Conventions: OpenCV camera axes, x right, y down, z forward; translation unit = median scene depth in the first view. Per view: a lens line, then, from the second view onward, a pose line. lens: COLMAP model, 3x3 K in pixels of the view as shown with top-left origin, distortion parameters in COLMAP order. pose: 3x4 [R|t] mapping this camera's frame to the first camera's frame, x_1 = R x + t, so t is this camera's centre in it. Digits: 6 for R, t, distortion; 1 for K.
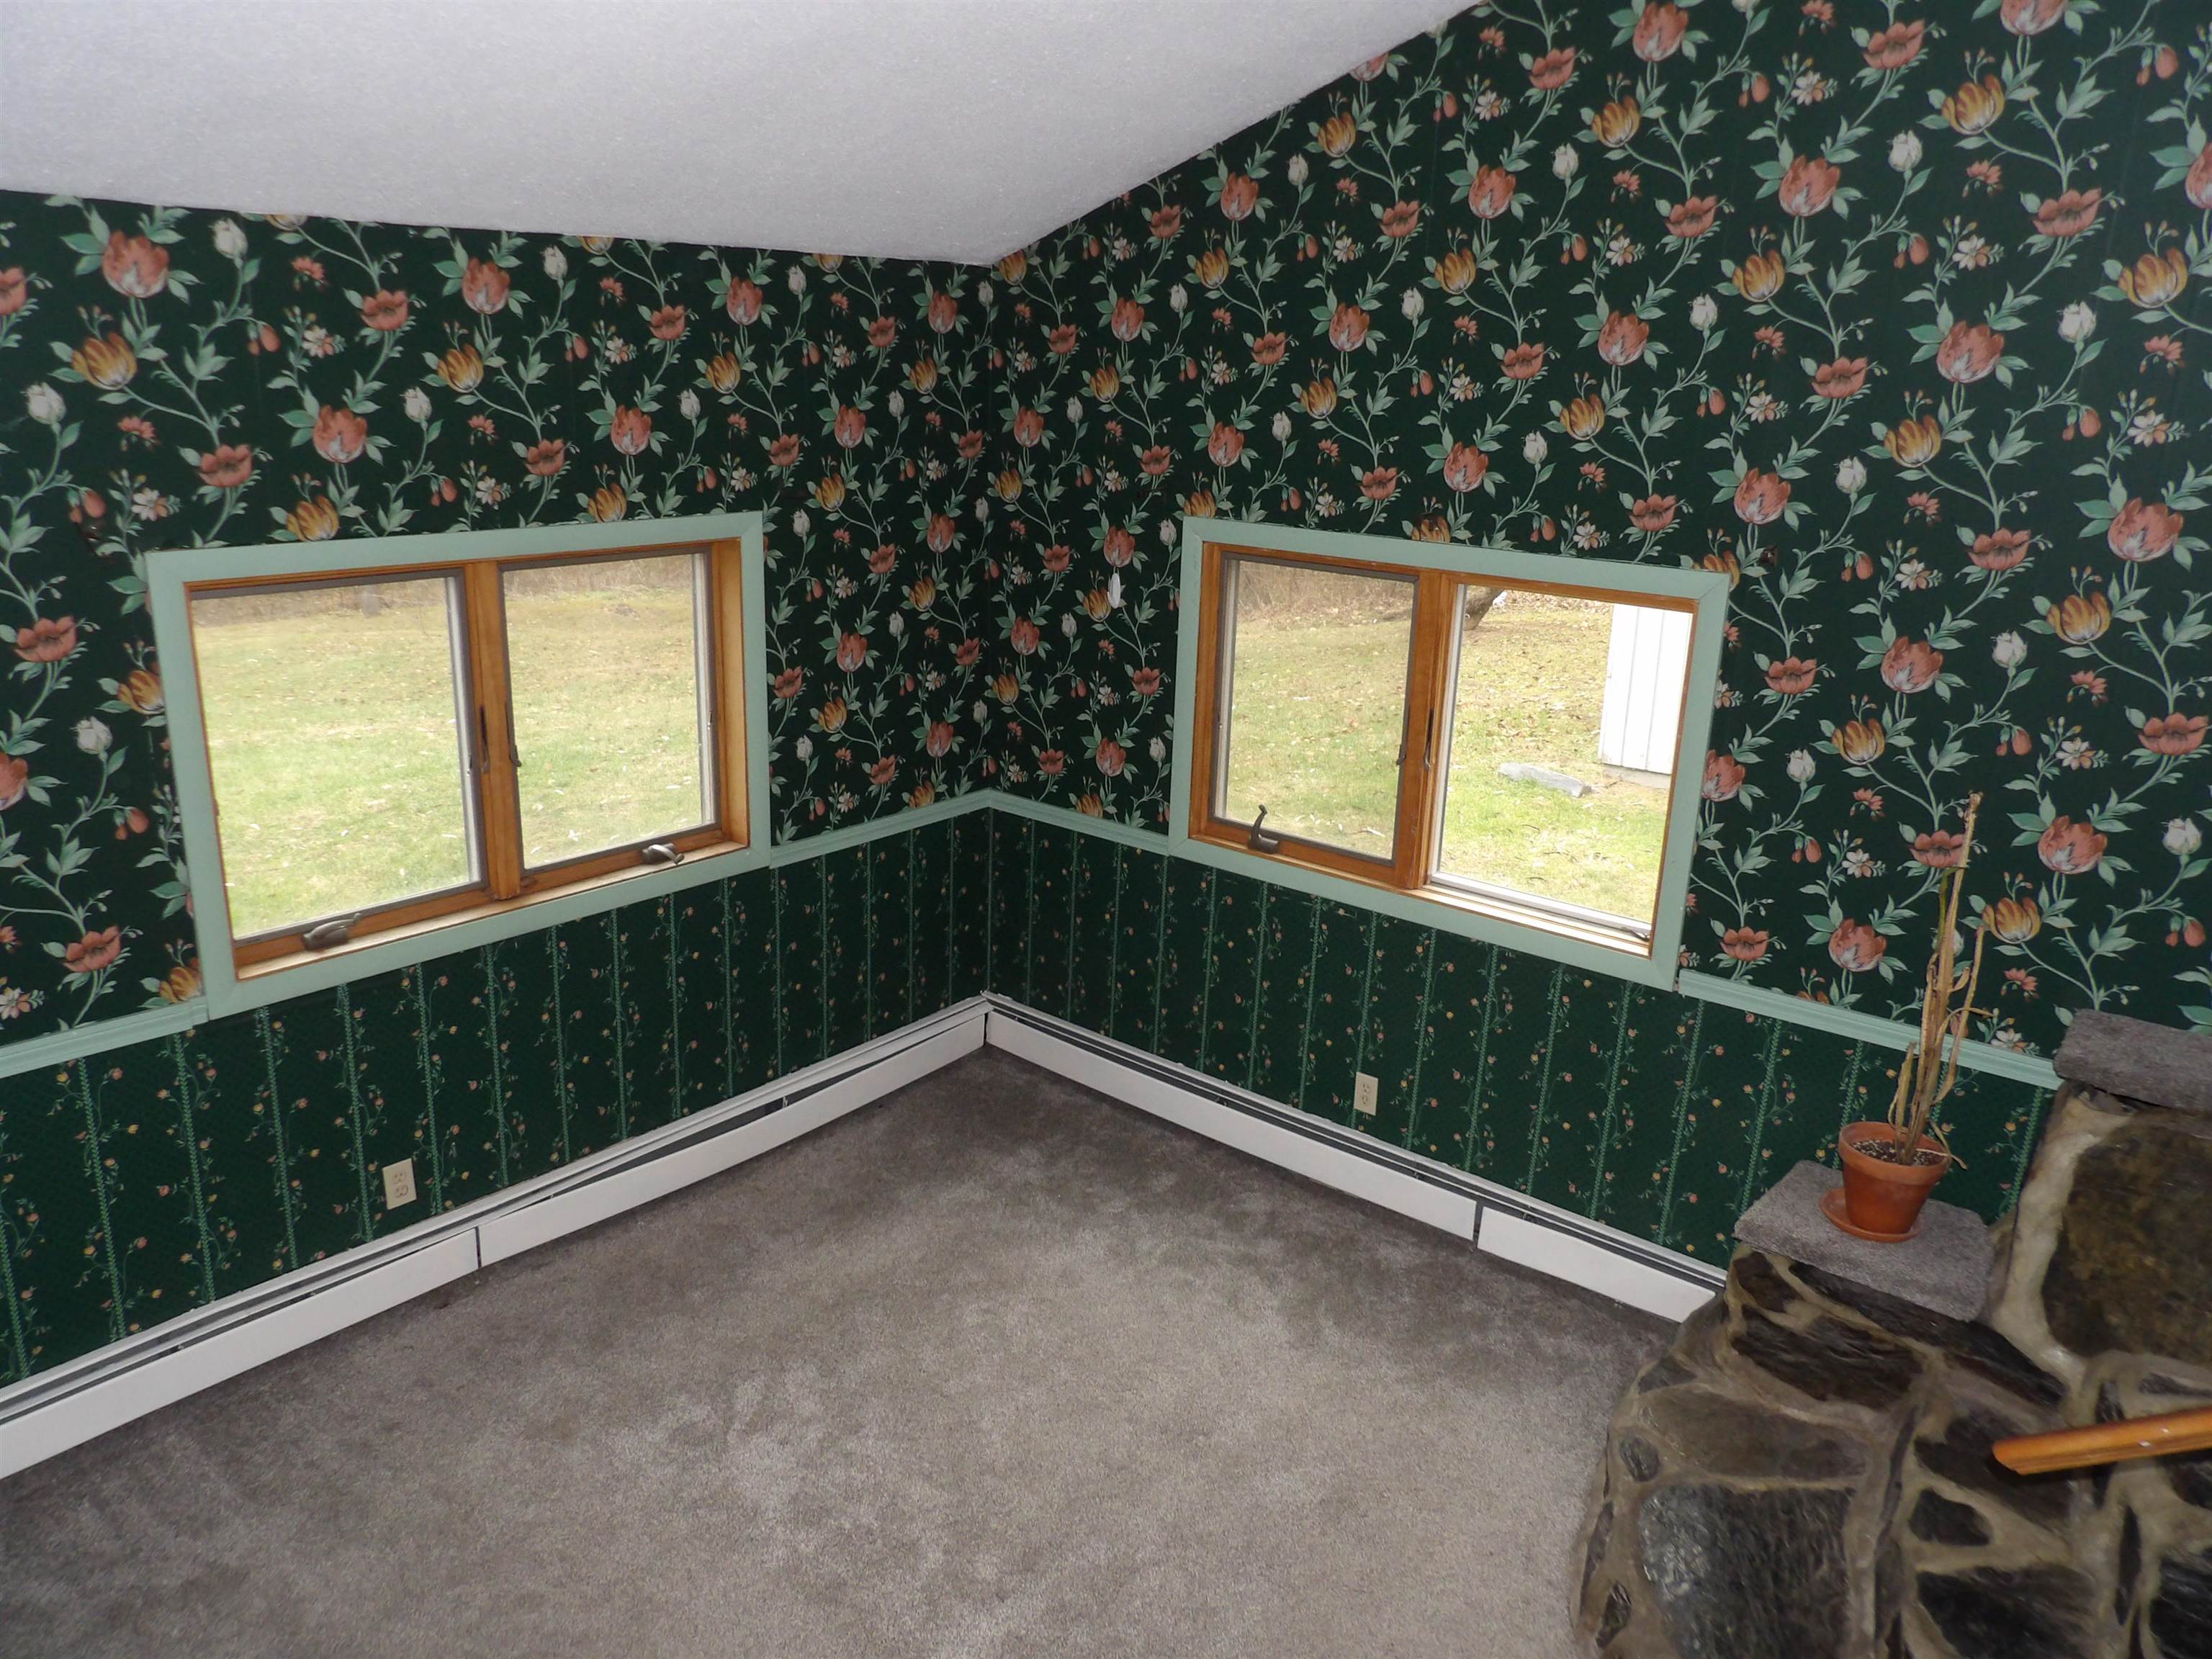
lens RADIAL K [[1649.3, 0, 1106.0], [0, 1649.3, 829.5], [0, 0, 1]] dist [-0.040026, 0.044483]
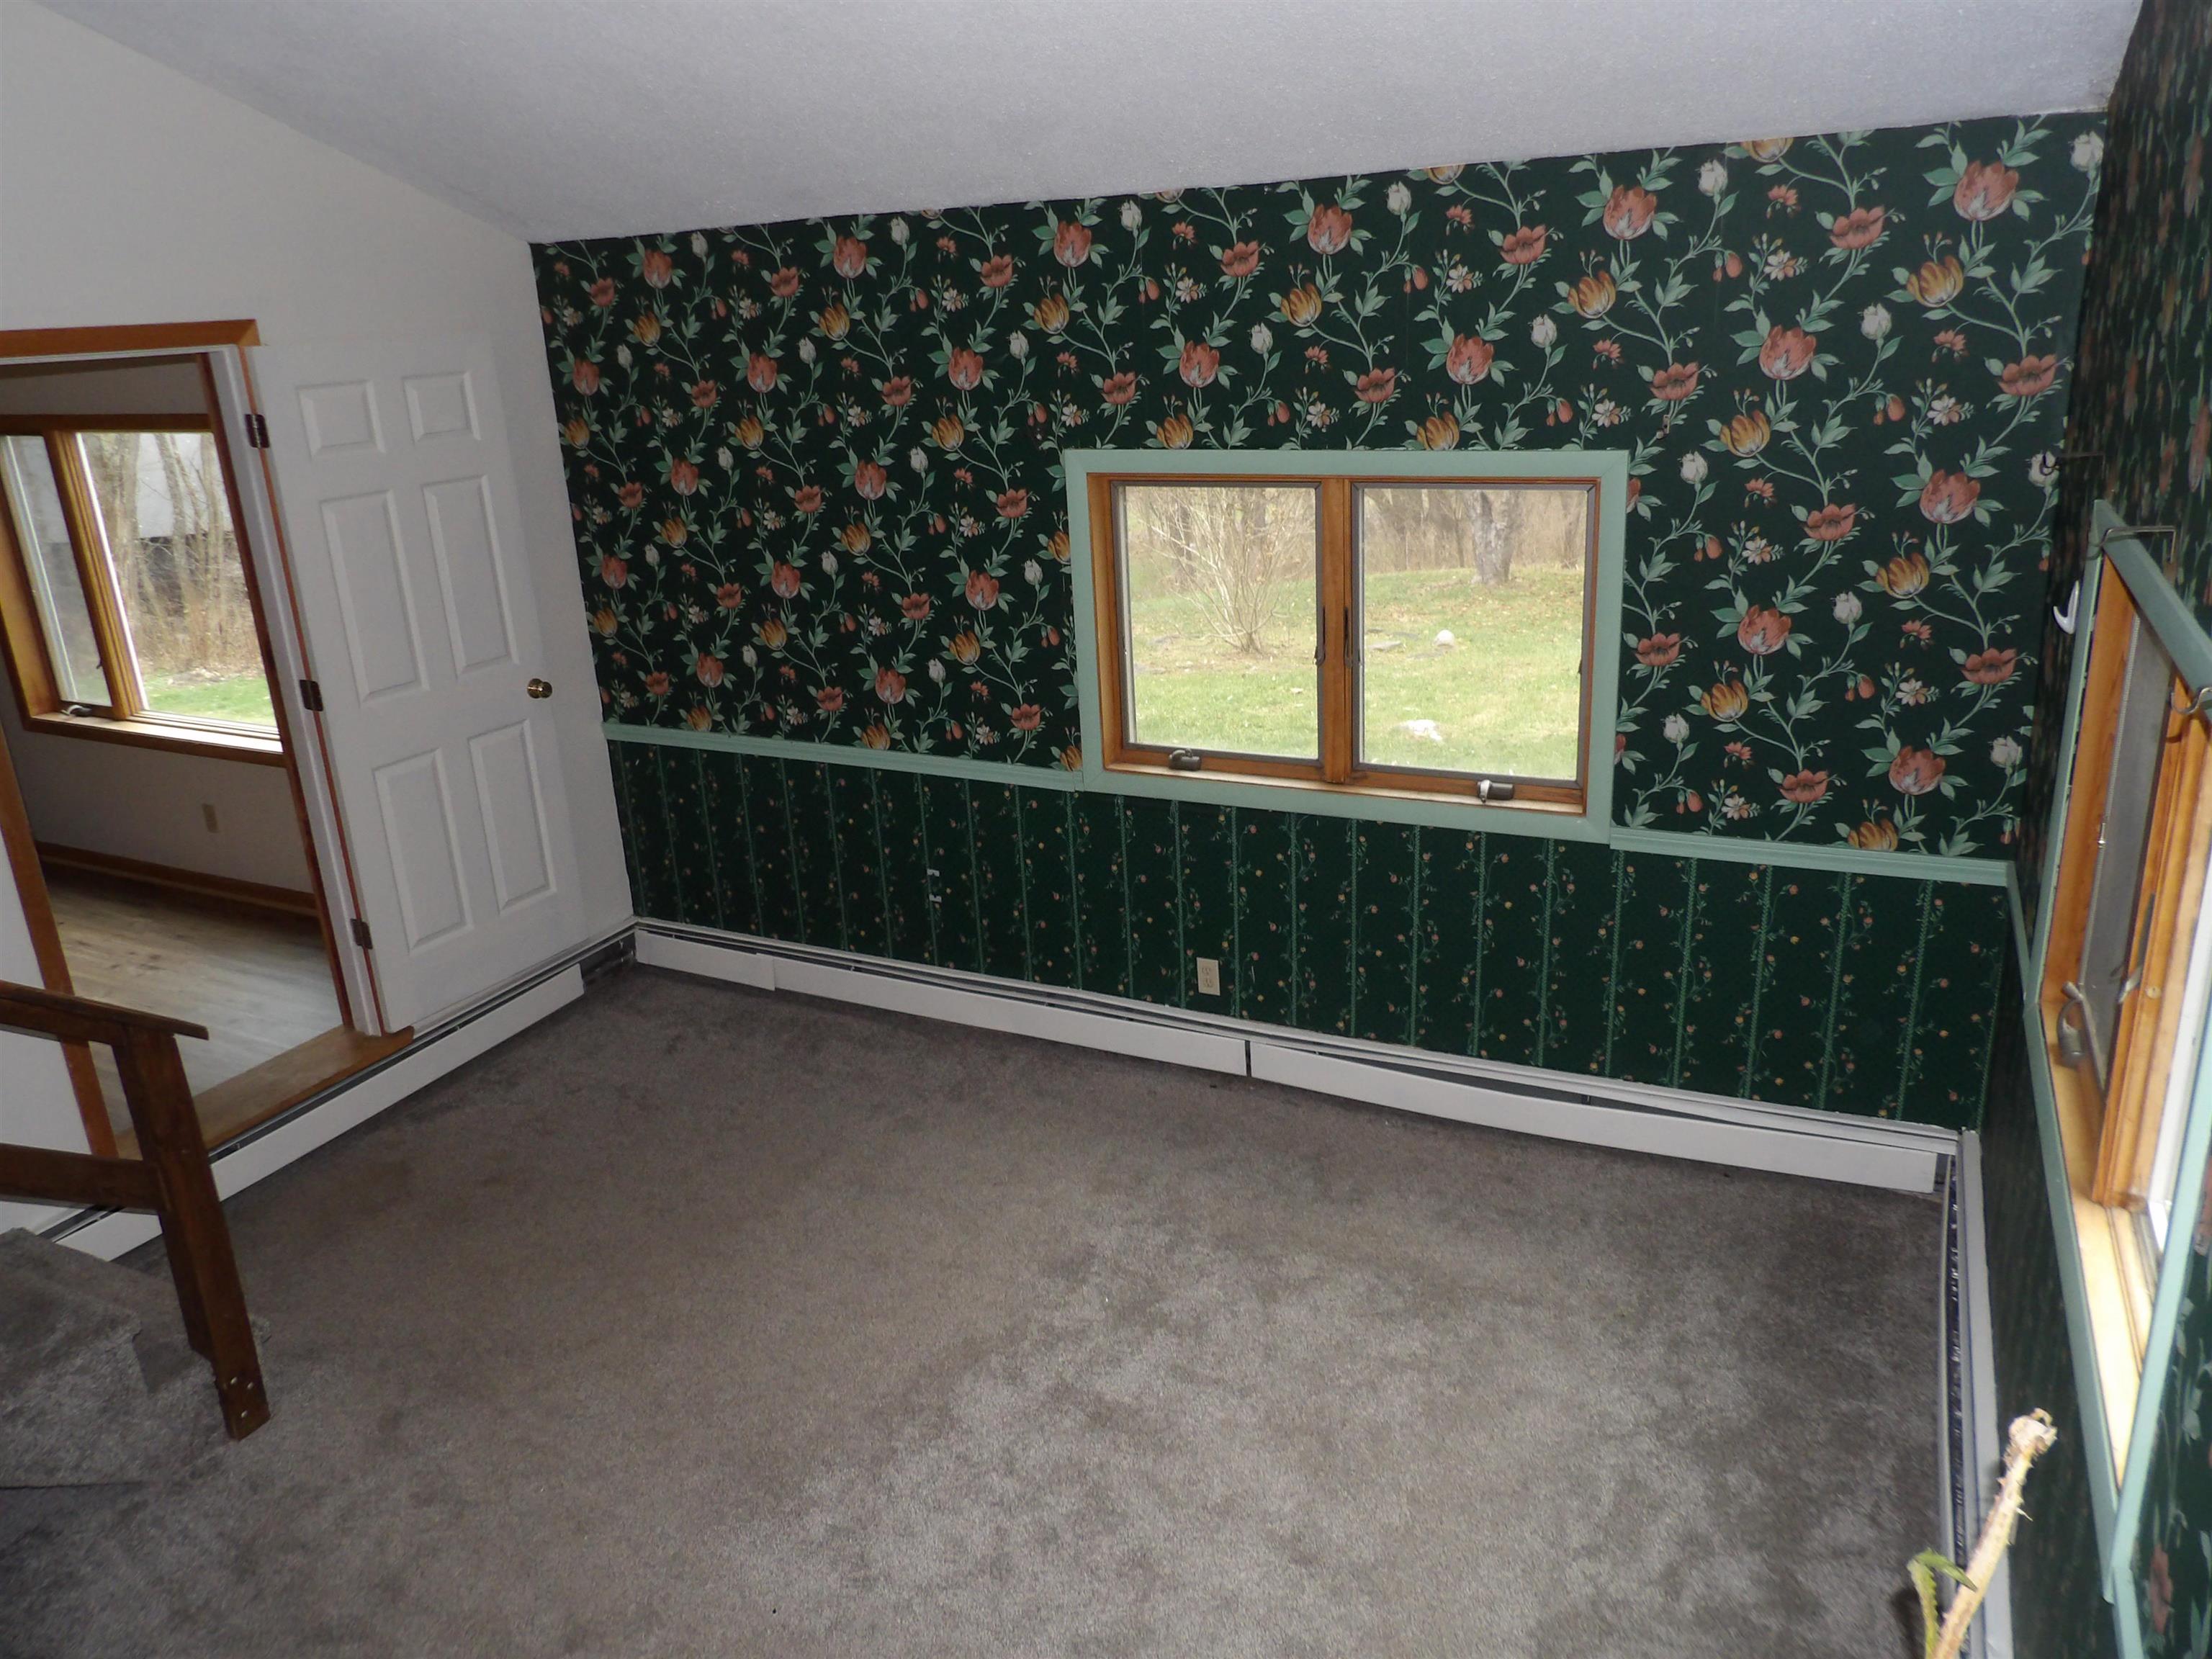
lens RADIAL K [[1572.4, 0, 1093.4], [0, 1572.4, 794.3], [0, 0, 1]] dist [-0.043654, 0.059929]
pose [[0.217401, 0.257729, -0.941442, 0.636919], [-0.219206, 0.952765, 0.210209, -0.145834], [0.951150, 0.160670, 0.263628, 0.593222]]
